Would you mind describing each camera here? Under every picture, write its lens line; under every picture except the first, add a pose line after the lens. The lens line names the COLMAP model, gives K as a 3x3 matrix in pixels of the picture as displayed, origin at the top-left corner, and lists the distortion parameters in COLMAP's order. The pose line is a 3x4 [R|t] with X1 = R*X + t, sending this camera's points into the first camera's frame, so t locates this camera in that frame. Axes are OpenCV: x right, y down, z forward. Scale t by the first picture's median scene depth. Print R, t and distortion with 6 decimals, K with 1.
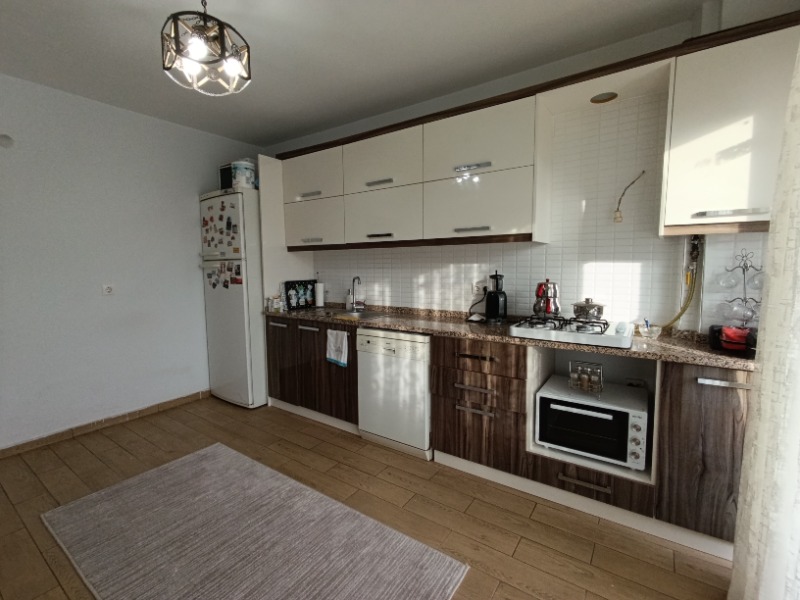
lens RADIAL K [[366.7, 0, 396.5], [0, 366.7, 295.8], [0, 0, 1]] dist [0.004265, 0.000344]
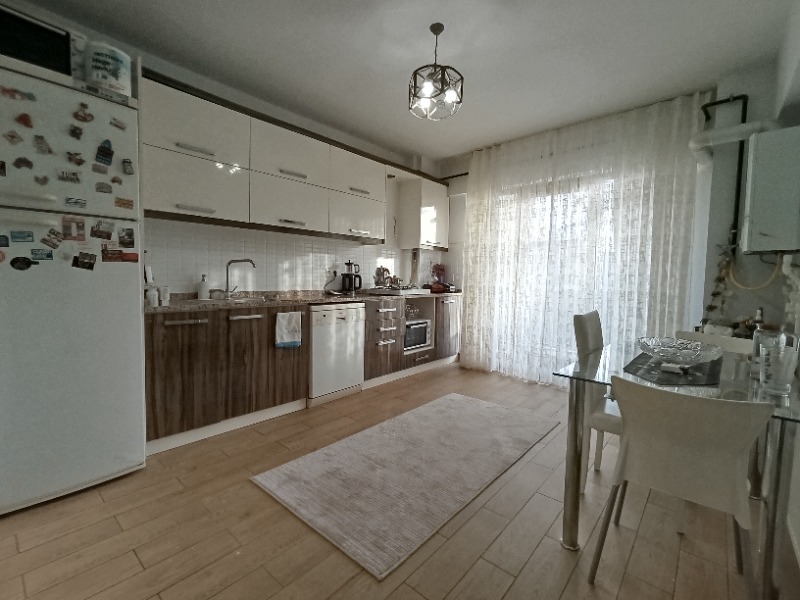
lens RADIAL K [[366.7, 0, 394.9], [0, 366.7, 296.2], [0, 0, 1]] dist [0.004265, 0.000344]
pose [[0.111549, -0.047397, 0.992628, -1.117720], [0.061841, 0.997257, 0.040668, 0.028462], [-0.991833, 0.056849, 0.114174, 0.596098]]
